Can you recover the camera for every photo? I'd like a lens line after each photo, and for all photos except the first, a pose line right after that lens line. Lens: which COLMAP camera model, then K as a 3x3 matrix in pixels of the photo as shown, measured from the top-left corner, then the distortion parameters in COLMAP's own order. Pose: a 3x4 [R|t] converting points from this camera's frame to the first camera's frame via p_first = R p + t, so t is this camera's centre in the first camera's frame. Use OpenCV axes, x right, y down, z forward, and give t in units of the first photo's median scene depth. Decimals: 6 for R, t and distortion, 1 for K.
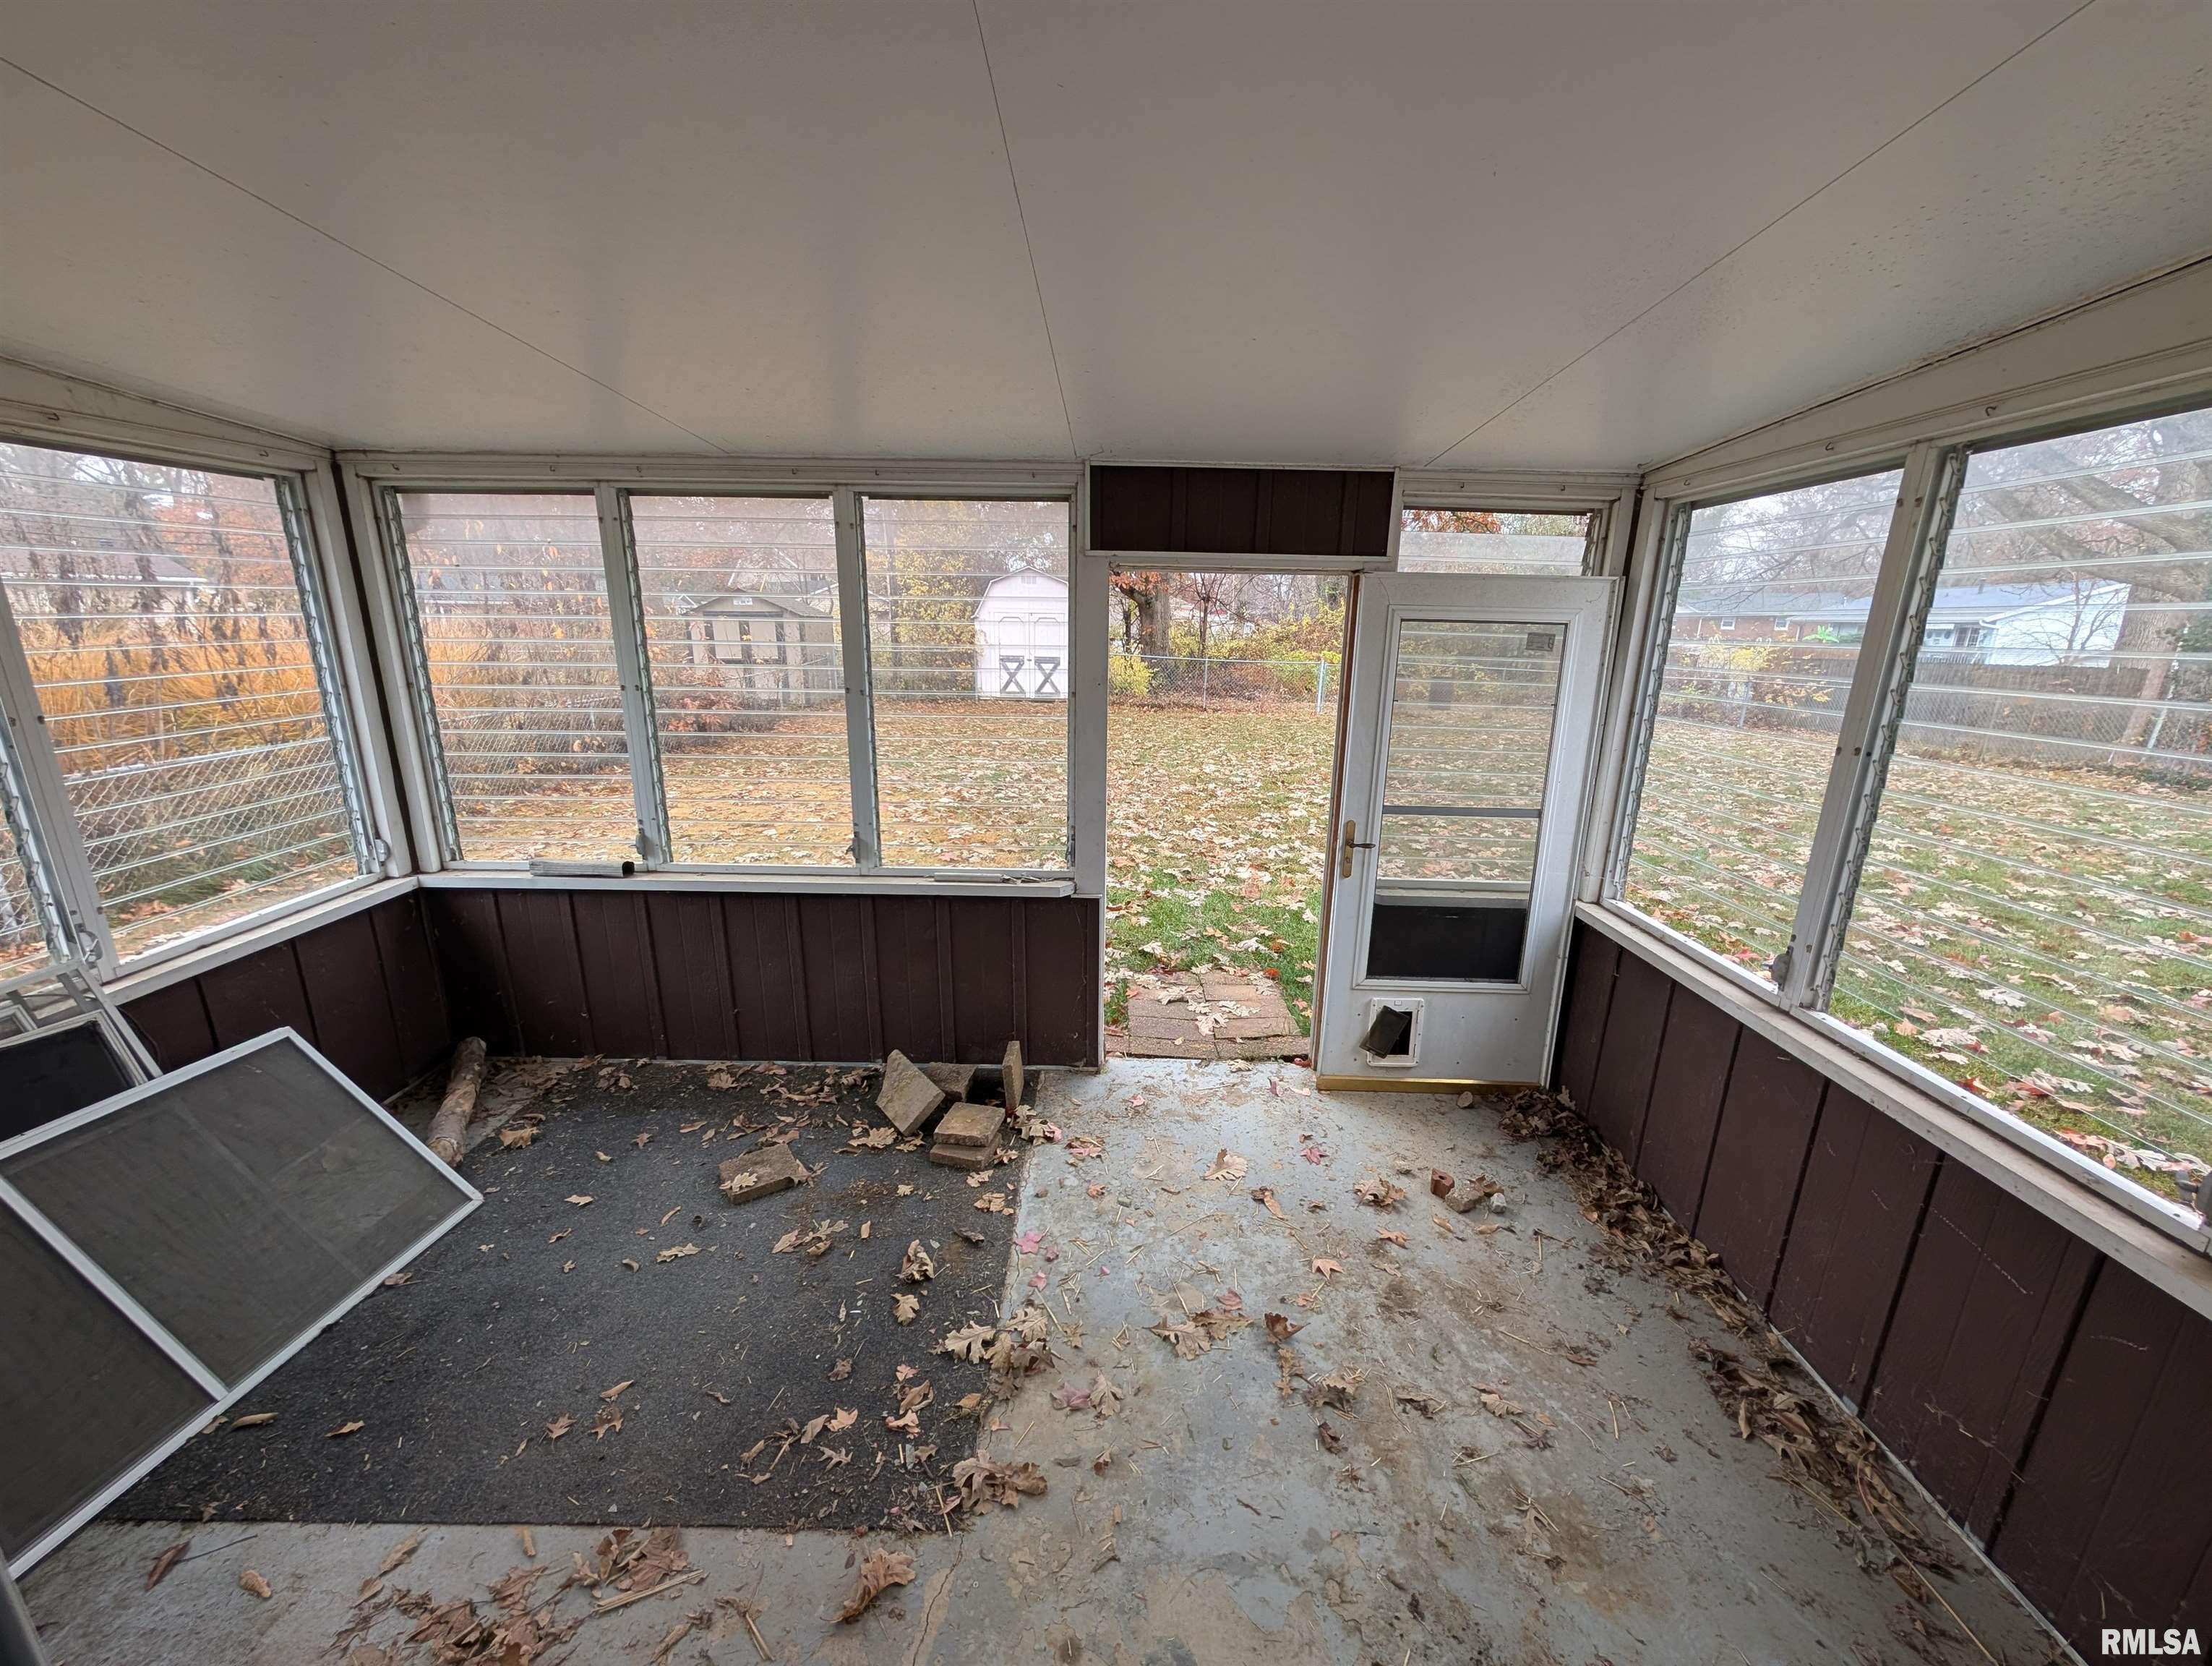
lens RADIAL K [[839.5, 0, 1101.3], [0, 839.5, 842.8], [0, 0, 1]] dist [0.002338, -0.000404]
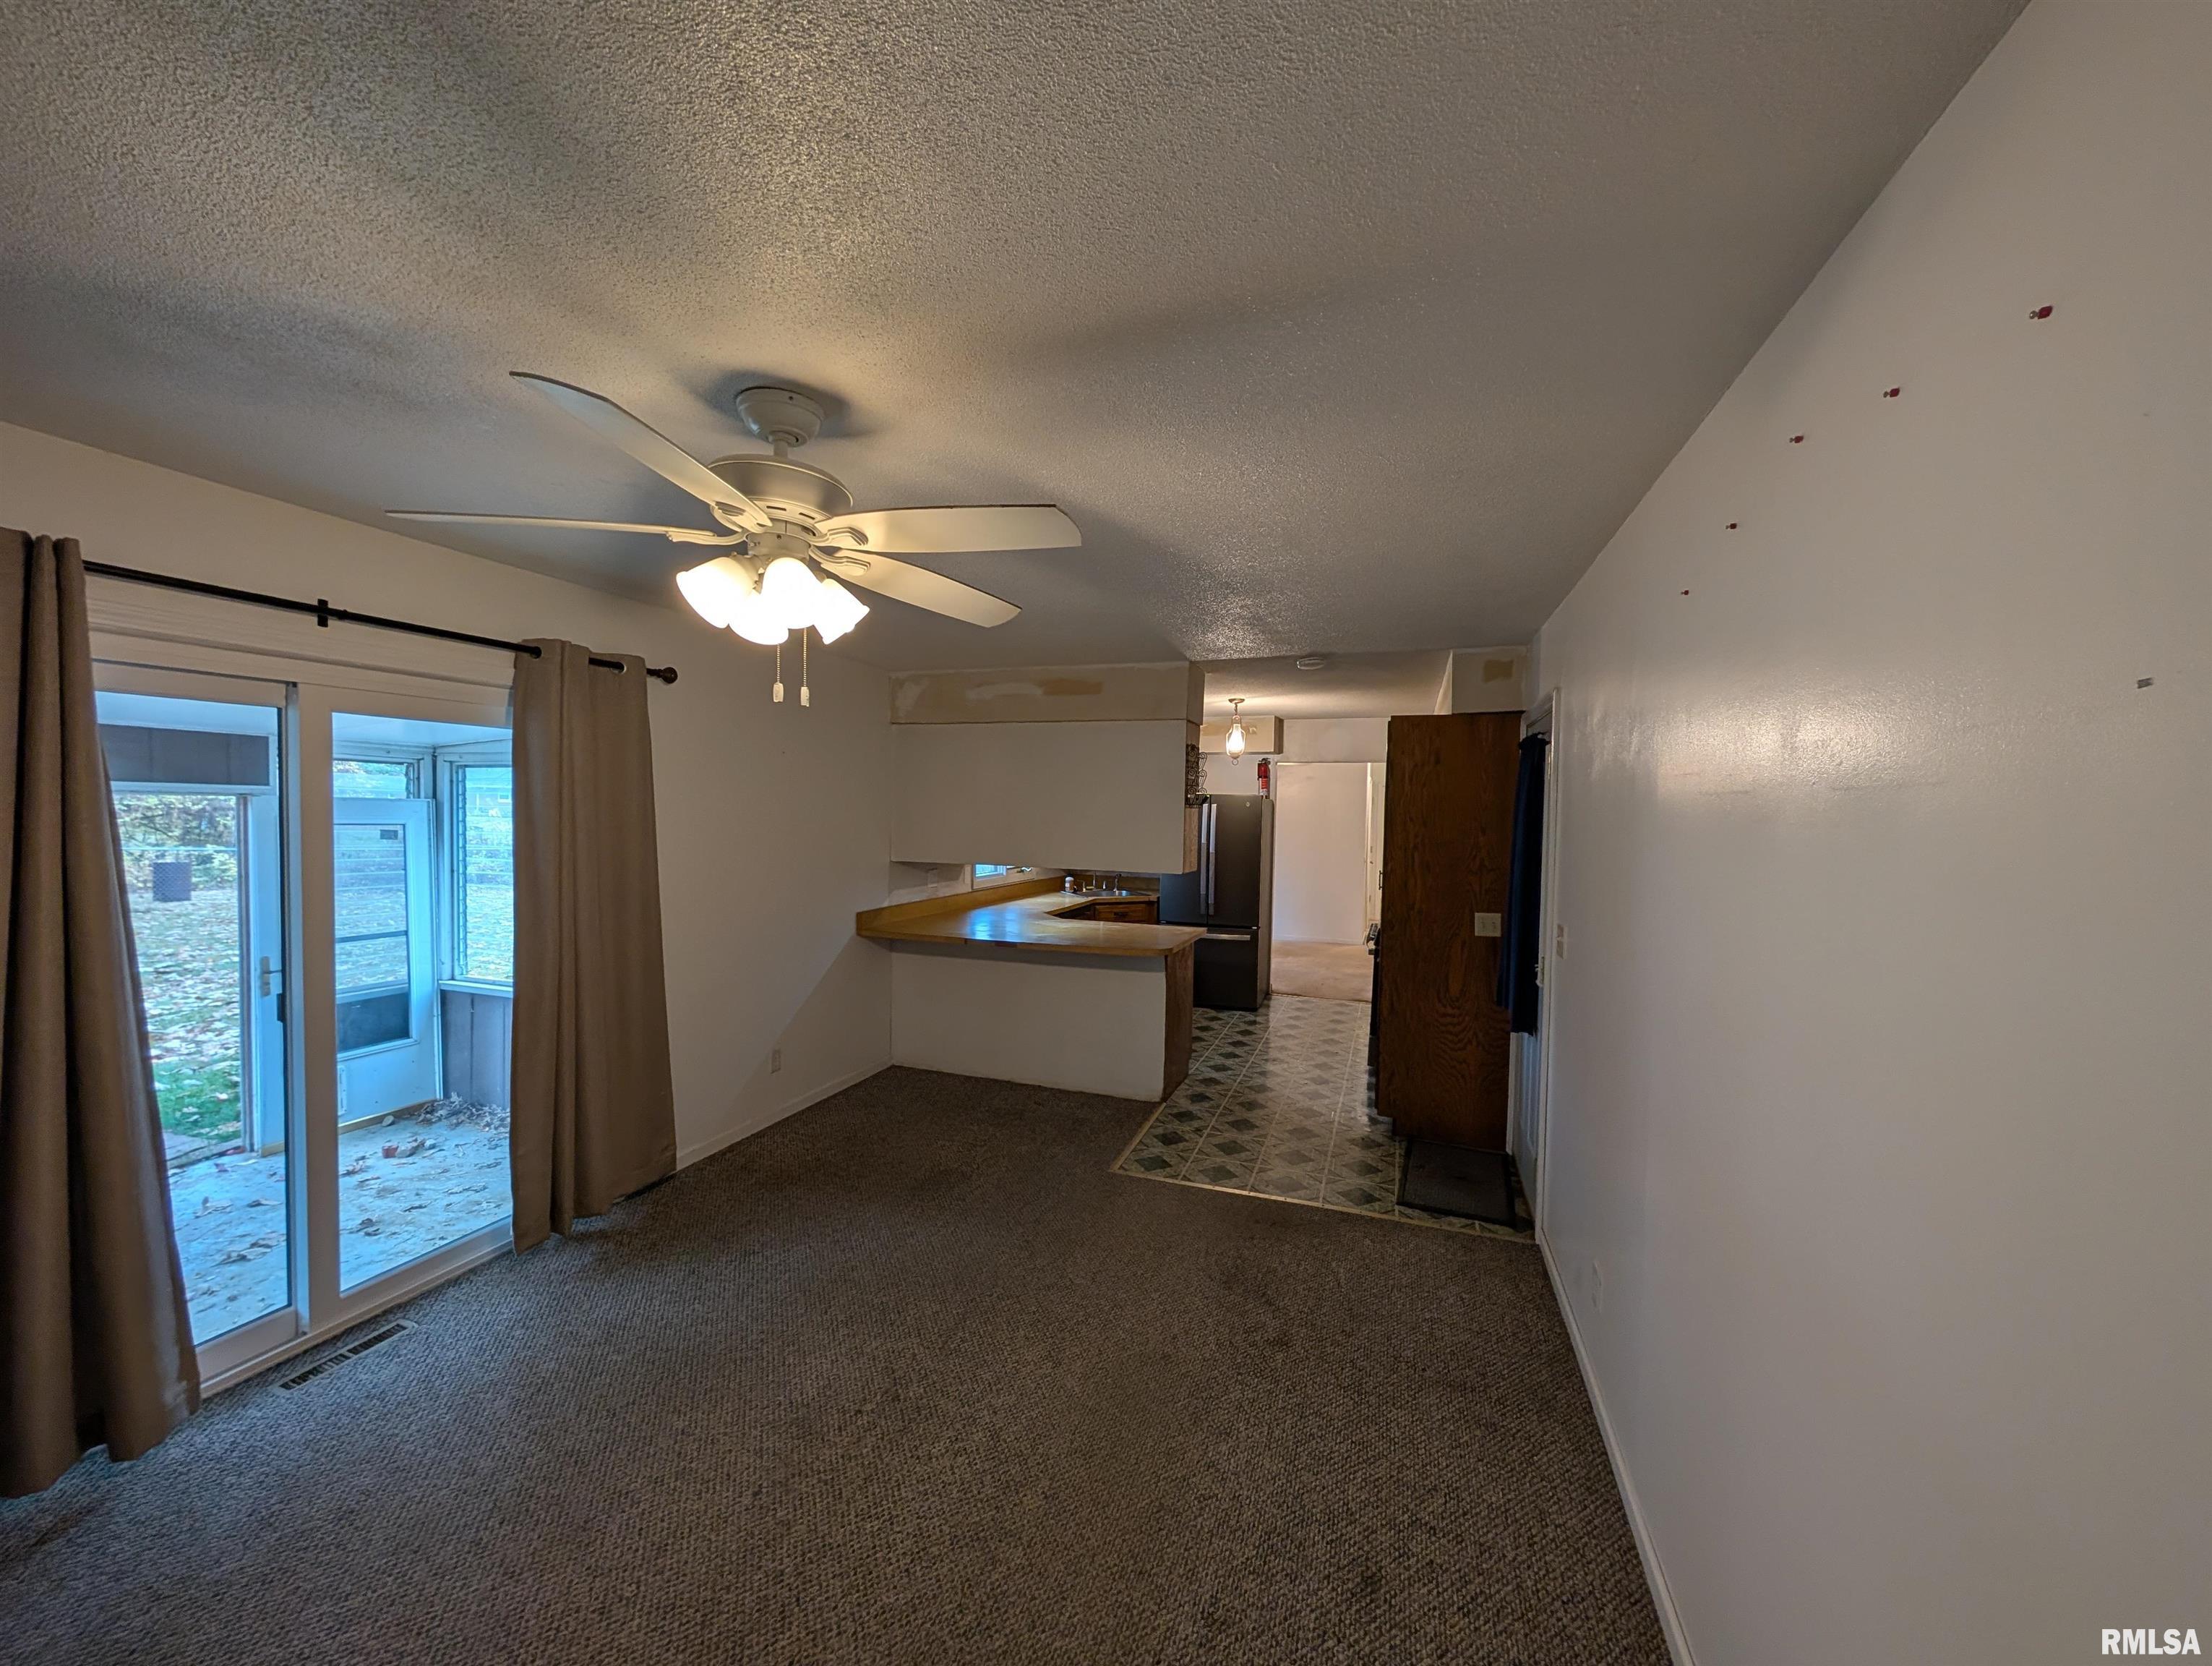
lens RADIAL K [[839.5, 0, 1102.5], [0, 839.5, 831.9], [0, 0, 1]] dist [0.002338, -0.000404]
pose [[0.321944, -0.034781, 0.946119, -0.638135], [0.231136, 0.971974, -0.042919, 0.168268], [-0.918111, 0.232500, 0.320961, -0.902339]]
